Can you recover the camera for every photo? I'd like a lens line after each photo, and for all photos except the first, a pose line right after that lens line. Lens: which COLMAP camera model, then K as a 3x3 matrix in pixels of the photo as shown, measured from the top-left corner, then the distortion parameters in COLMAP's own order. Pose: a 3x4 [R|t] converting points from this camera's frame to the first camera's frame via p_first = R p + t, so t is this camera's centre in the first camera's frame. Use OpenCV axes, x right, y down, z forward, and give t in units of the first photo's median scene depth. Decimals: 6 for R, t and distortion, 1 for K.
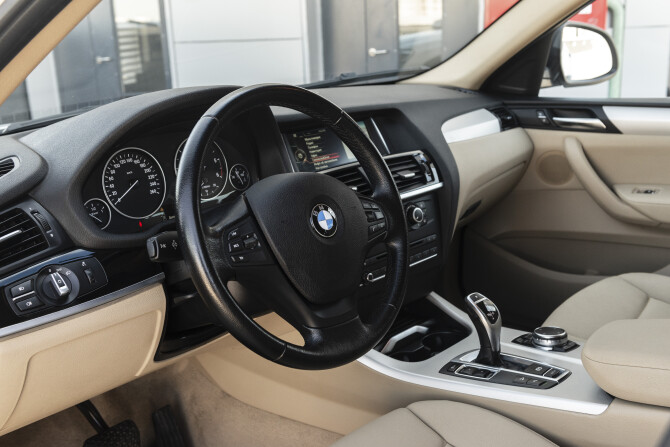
lens RADIAL K [[714.1, 0, 335.0], [0, 714.1, 223.5], [0, 0, 1]] dist [0.009129, -0.009753]
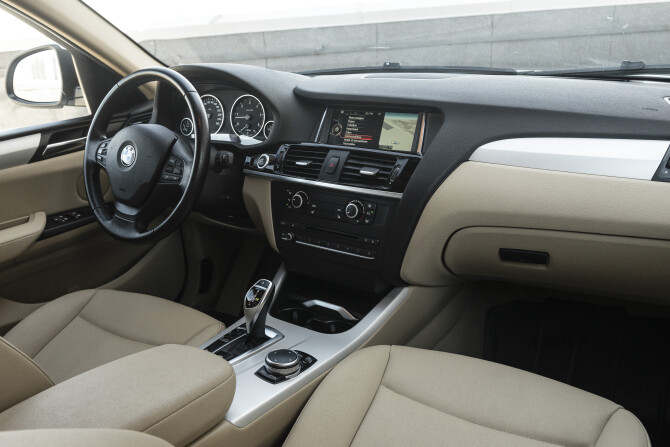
lens RADIAL K [[593.5, 0, 335.0], [0, 593.5, 223.5], [0, 0, 1]] dist [-0.016057, -0.008700]
pose [[0.129038, 0.360571, -0.923763, 0.774353], [-0.203530, 0.921349, 0.331198, -0.232241], [0.970528, 0.145276, 0.192276, 0.691005]]
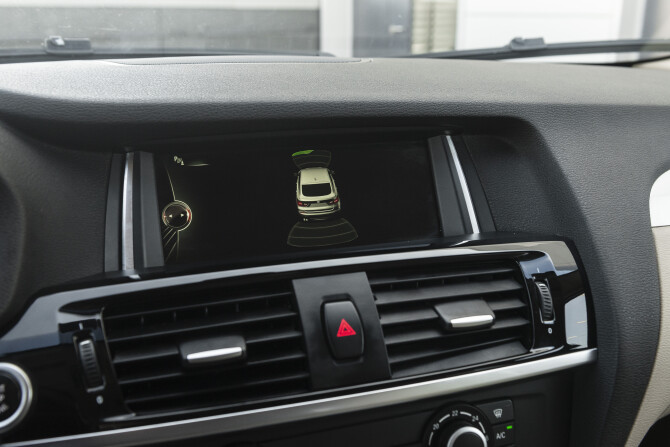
lens RADIAL K [[681.9, 0, 335.0], [0, 681.9, 223.5], [0, 0, 1]] dist [-0.005937, 0.005850]
pose [[0.891558, 0.175452, -0.417541, 0.148403], [-0.160273, 0.984483, 0.071457, -0.107491], [0.423599, 0.003212, 0.905844, 0.584604]]
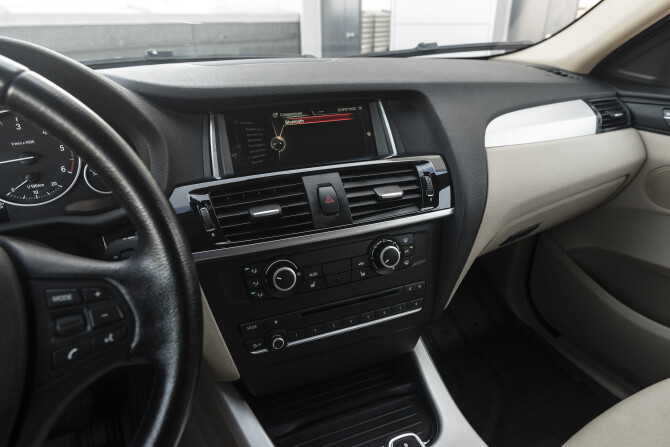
lens RADIAL K [[438.4, 0, 335.0], [0, 438.4, 223.5], [0, 0, 1]] dist [-0.006486, -0.002102]
pose [[0.915142, 0.193999, -0.353382, 0.177549], [-0.131703, 0.972371, 0.192741, -0.097976], [0.381010, -0.129844, 0.915408, 0.511270]]
